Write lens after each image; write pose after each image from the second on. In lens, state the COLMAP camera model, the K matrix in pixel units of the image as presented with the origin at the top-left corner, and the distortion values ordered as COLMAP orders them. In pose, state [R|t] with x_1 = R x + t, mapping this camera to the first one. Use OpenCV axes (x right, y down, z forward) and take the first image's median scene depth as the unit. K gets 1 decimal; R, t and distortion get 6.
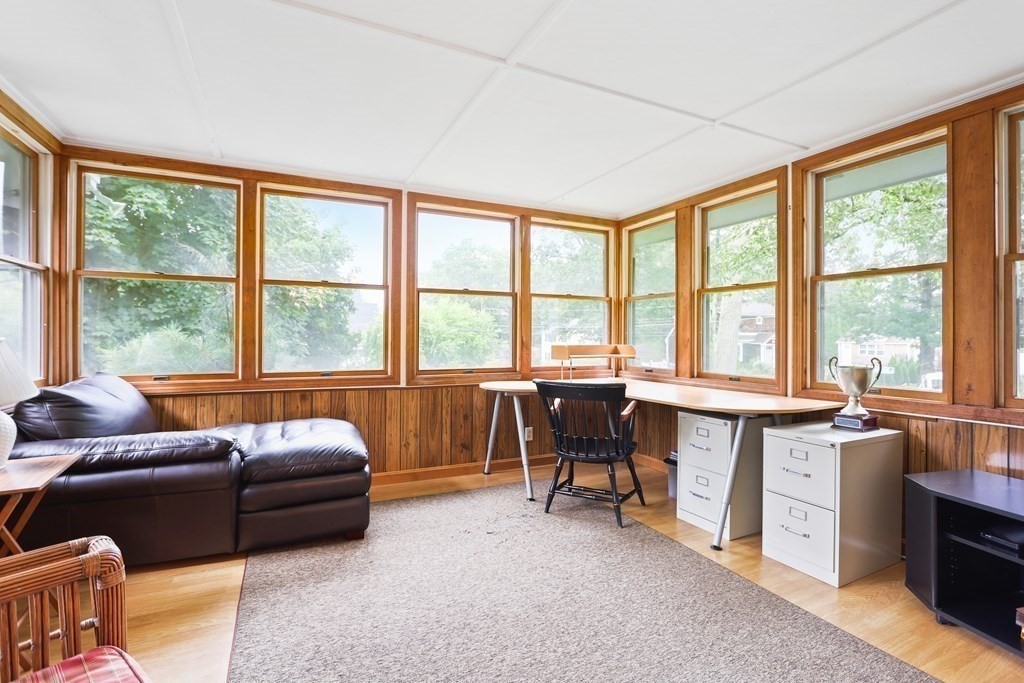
lens RADIAL K [[479.8, 0, 518.3], [0, 479.8, 337.5], [0, 0, 1]] dist [0.000842, -0.000599]
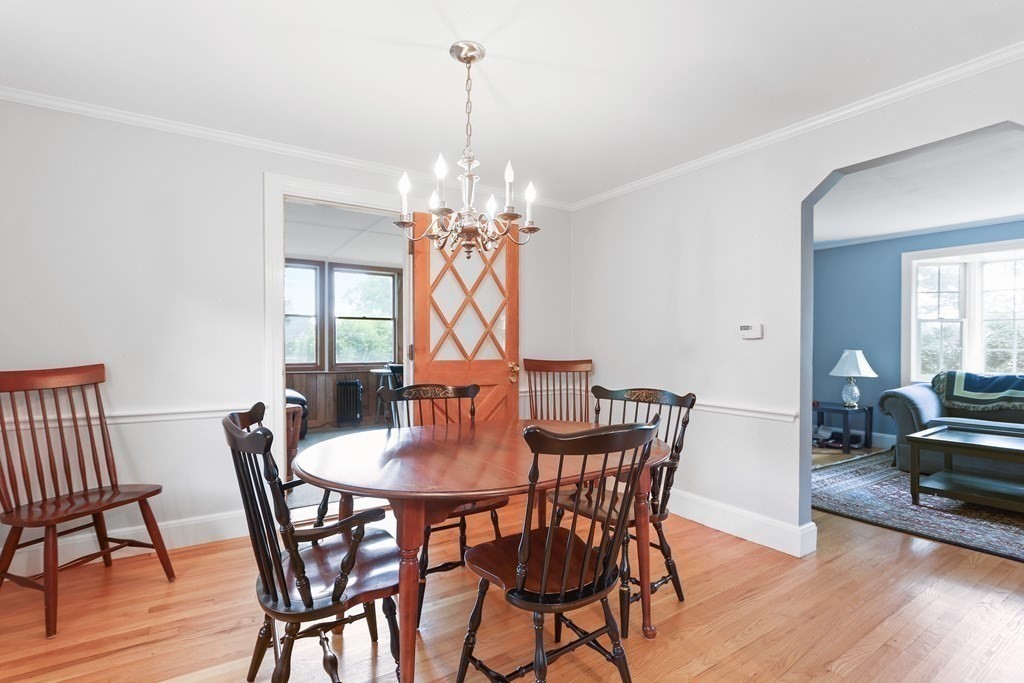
lens RADIAL K [[479.8, 0, 503.4], [0, 479.8, 348.8], [0, 0, 1]] dist [0.000842, -0.000599]
pose [[0.995138, -0.008911, 0.098091, 0.230671], [0.008525, 0.999954, 0.004356, 0.011409], [-0.098126, -0.003498, 0.995168, -0.809036]]
